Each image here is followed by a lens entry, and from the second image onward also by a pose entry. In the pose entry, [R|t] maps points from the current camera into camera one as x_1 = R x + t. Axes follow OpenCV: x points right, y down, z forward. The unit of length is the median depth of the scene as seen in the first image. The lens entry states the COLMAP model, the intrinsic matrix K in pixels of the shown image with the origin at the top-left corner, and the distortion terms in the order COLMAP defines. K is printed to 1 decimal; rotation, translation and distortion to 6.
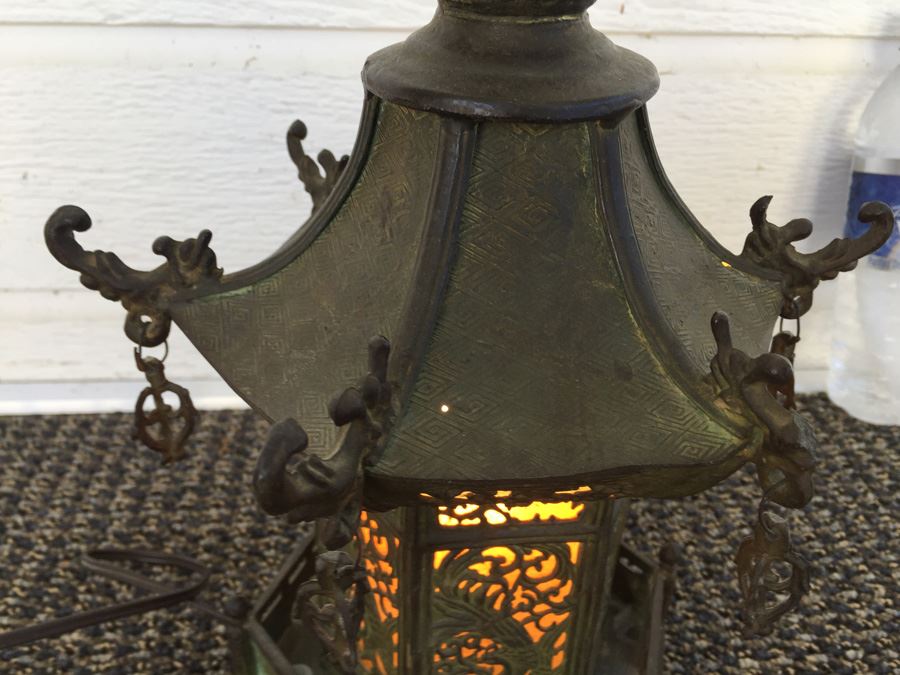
lens RADIAL K [[797.8, 0, 455.7], [0, 797.8, 333.0], [0, 0, 1]] dist [0.114287, -0.173024]
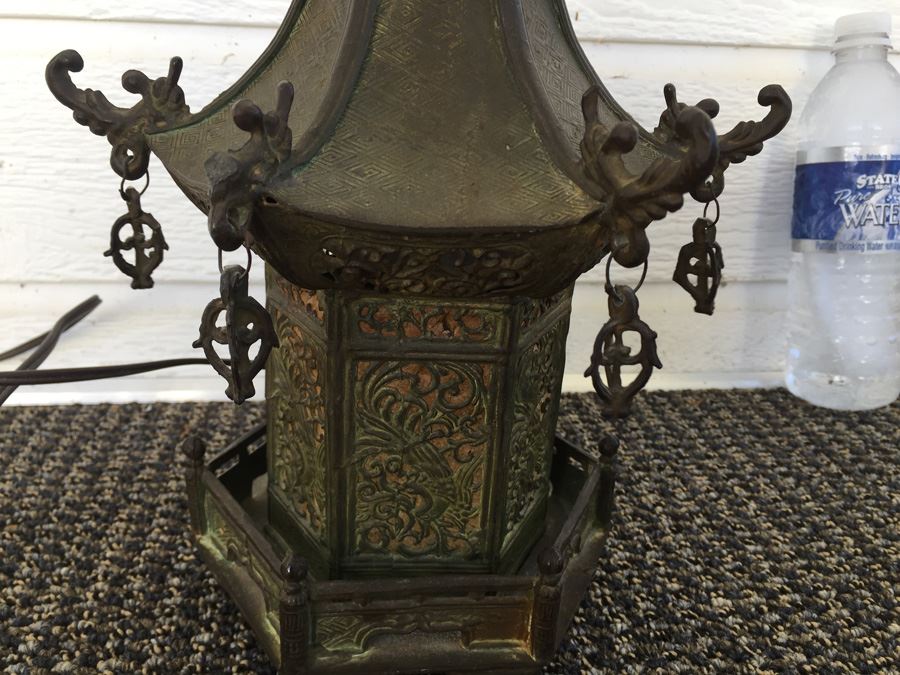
lens RADIAL K [[806.9, 0, 447.5], [0, 806.9, 329.4], [0, 0, 1]] dist [0.085171, -0.151130]
pose [[0.999243, -0.000358, 0.038906, -0.006693], [0.005746, 0.990348, -0.138482, 0.195292], [-0.038481, 0.138601, 0.989600, -0.005341]]
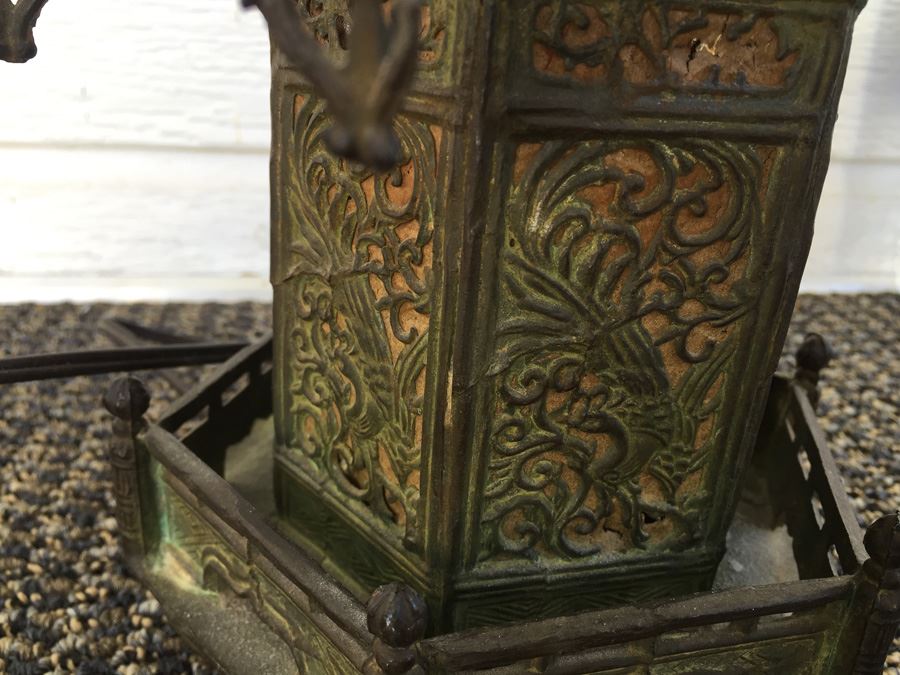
lens RADIAL K [[812.8, 0, 447.0], [0, 812.8, 334.3], [0, 0, 1]] dist [0.074213, -0.161387]
pose [[0.997760, -0.002974, 0.066830, -0.061968], [0.009293, 0.995488, -0.094431, 0.263067], [-0.066248, 0.094840, 0.993286, 0.298560]]
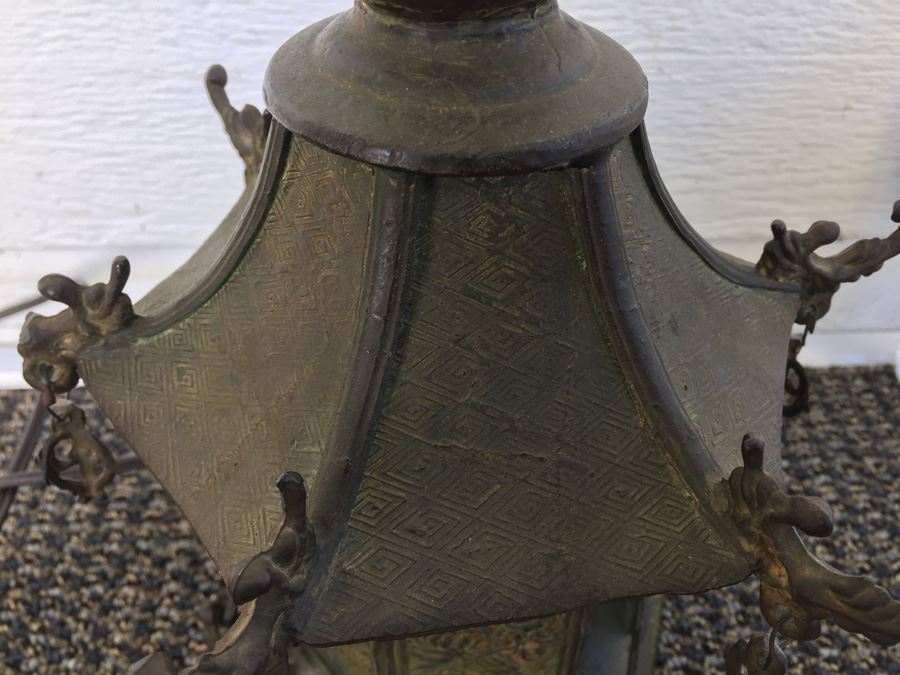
lens RADIAL K [[812.8, 0, 447.0], [0, 812.8, 334.3], [0, 0, 1]] dist [0.074213, -0.161387]
pose [[0.999342, 0.018989, -0.030903, 0.014570], [-0.012074, 0.977574, 0.210244, -0.185854], [0.034202, -0.209733, 0.977160, 0.196236]]
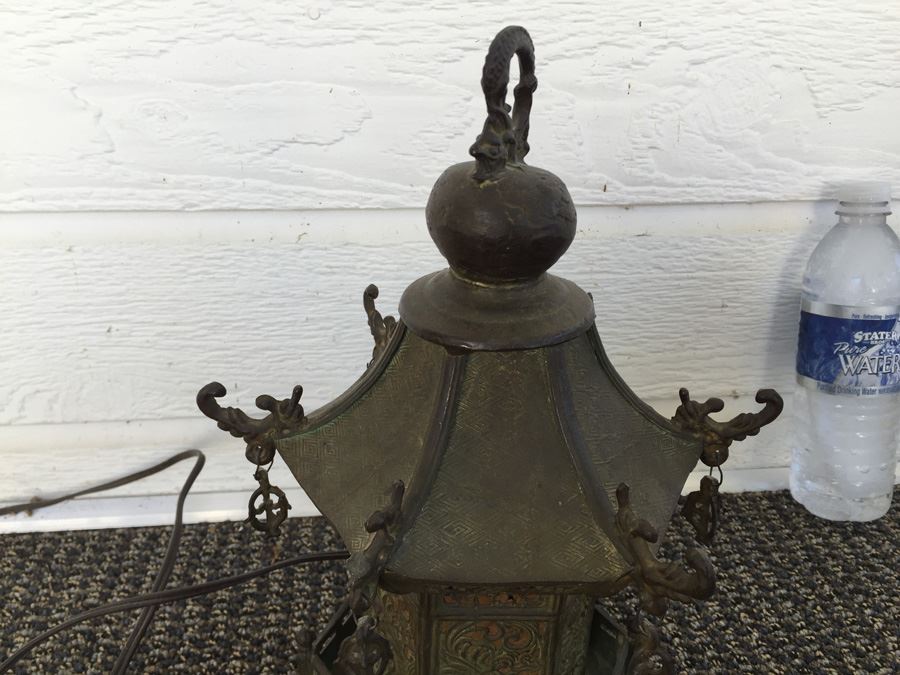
lens RADIAL K [[806.6, 0, 446.6], [0, 806.6, 326.4], [0, 0, 1]] dist [0.081229, -0.134377]
pose [[0.999830, -0.014972, 0.010772, -0.054565], [0.015582, 0.998137, -0.058996, -0.133717], [-0.009868, 0.059154, 0.998200, -0.228776]]
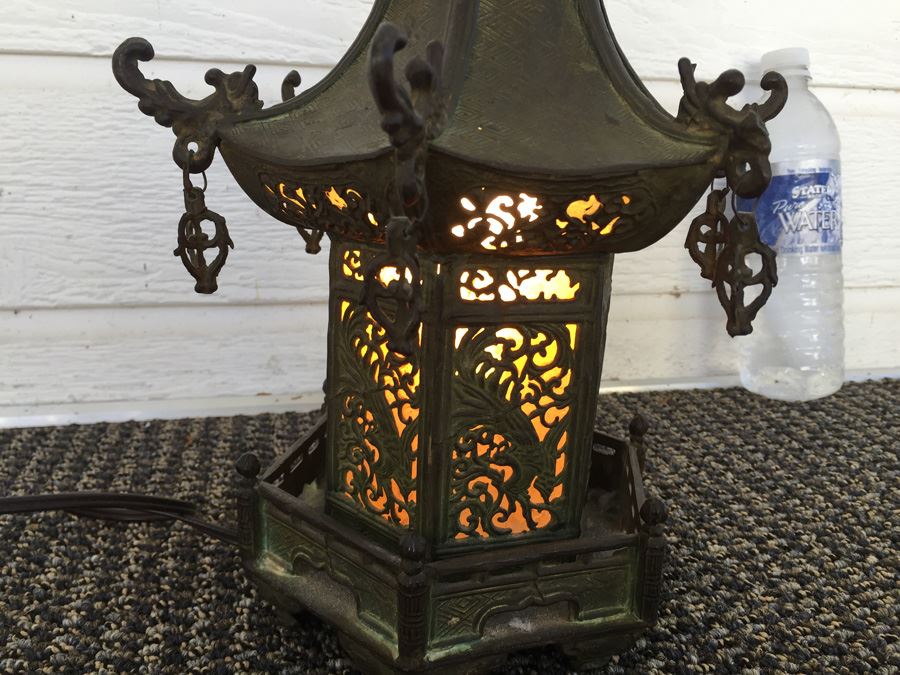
lens RADIAL K [[806.9, 0, 447.5], [0, 806.9, 329.4], [0, 0, 1]] dist [0.085171, -0.151130]
pose [[0.991081, -0.032868, 0.129144, -0.110051], [0.062306, 0.970948, -0.231035, 0.319069], [-0.117798, 0.237021, 0.964336, -0.058089]]
